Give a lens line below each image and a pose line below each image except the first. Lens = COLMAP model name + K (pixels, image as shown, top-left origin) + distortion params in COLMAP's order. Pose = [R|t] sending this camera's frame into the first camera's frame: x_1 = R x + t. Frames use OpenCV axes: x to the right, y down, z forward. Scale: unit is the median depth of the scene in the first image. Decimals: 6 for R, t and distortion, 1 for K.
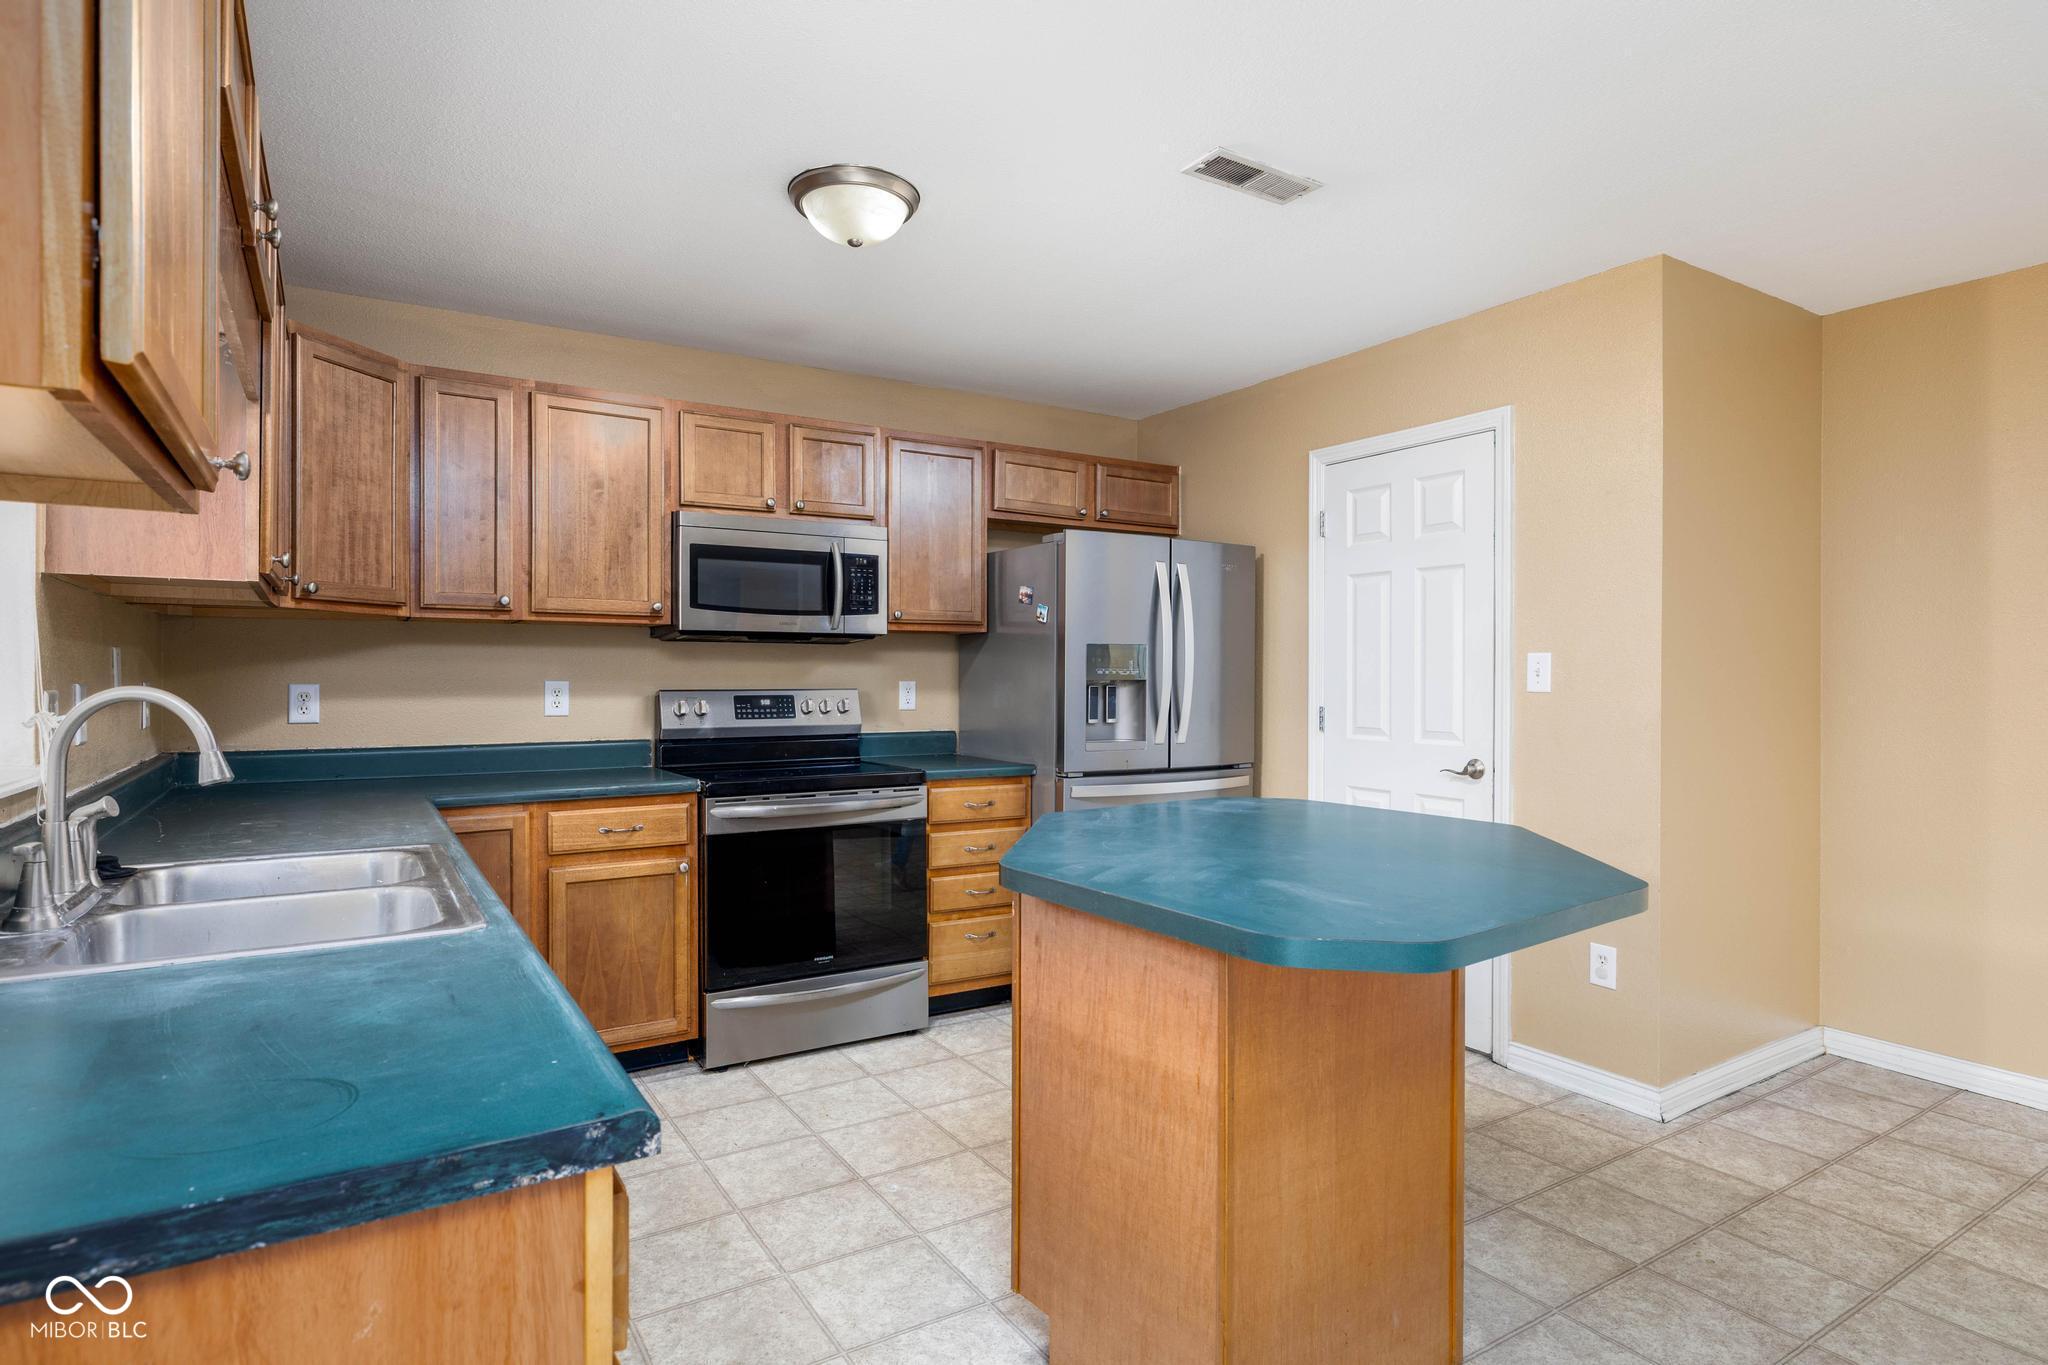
lens RADIAL K [[1068.9, 0, 1039.0], [0, 1068.9, 680.9], [0, 0, 1]] dist [-0.007450, 0.005007]
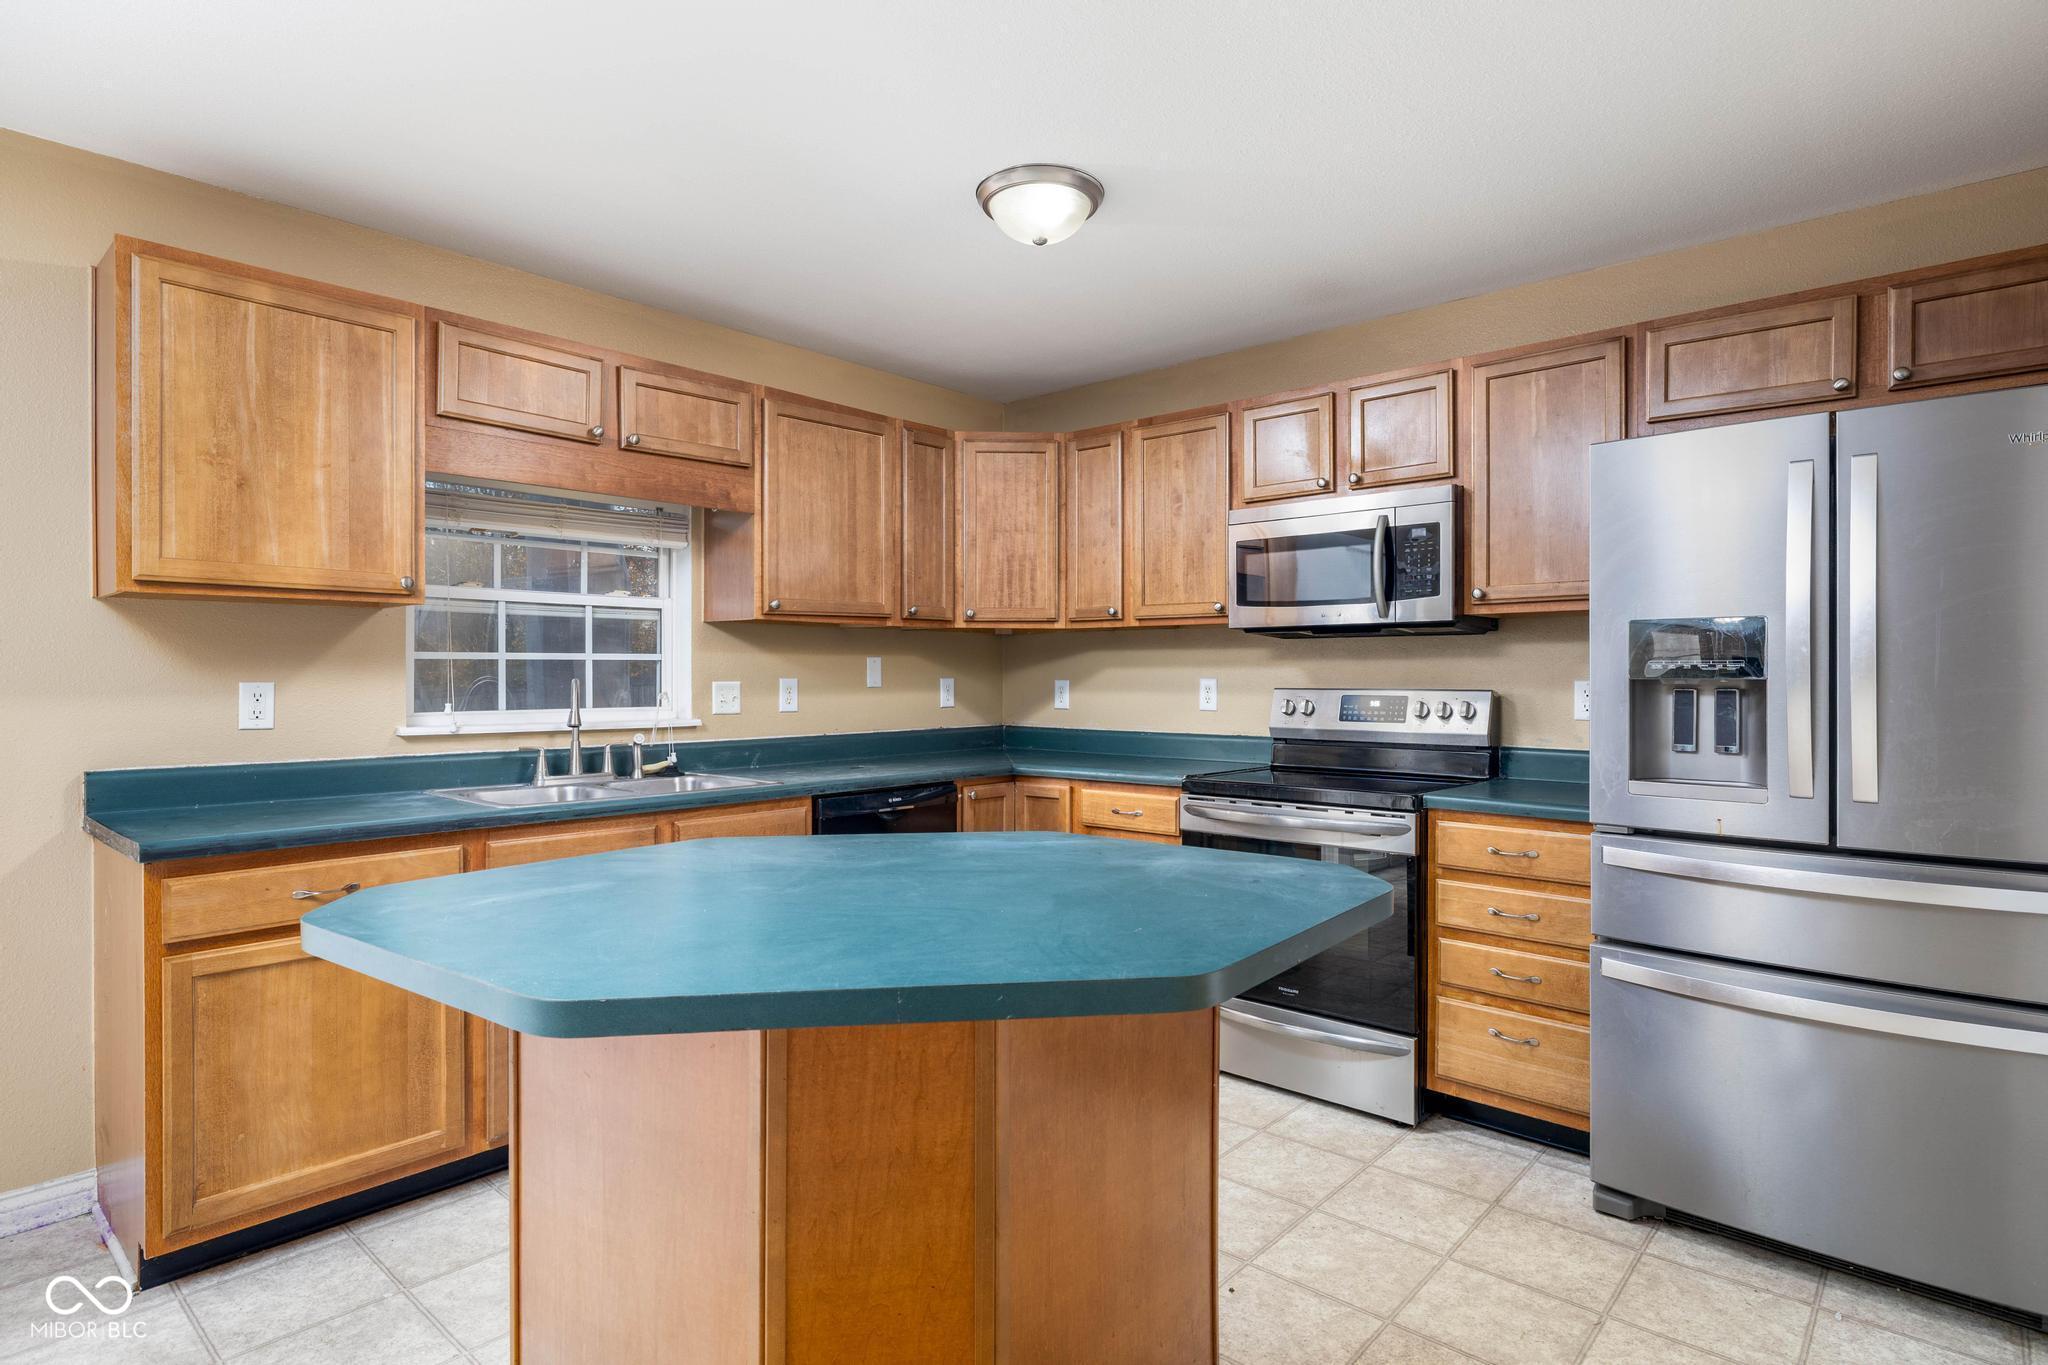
lens RADIAL K [[1068.9, 0, 1029.8], [0, 1068.9, 681.0], [0, 0, 1]] dist [-0.007450, 0.005007]
pose [[0.277822, 0.003554, -0.960626, 0.567855], [-0.006392, 0.999978, 0.001850, 0.001592], [0.960611, 0.005626, 0.277839, 0.519996]]
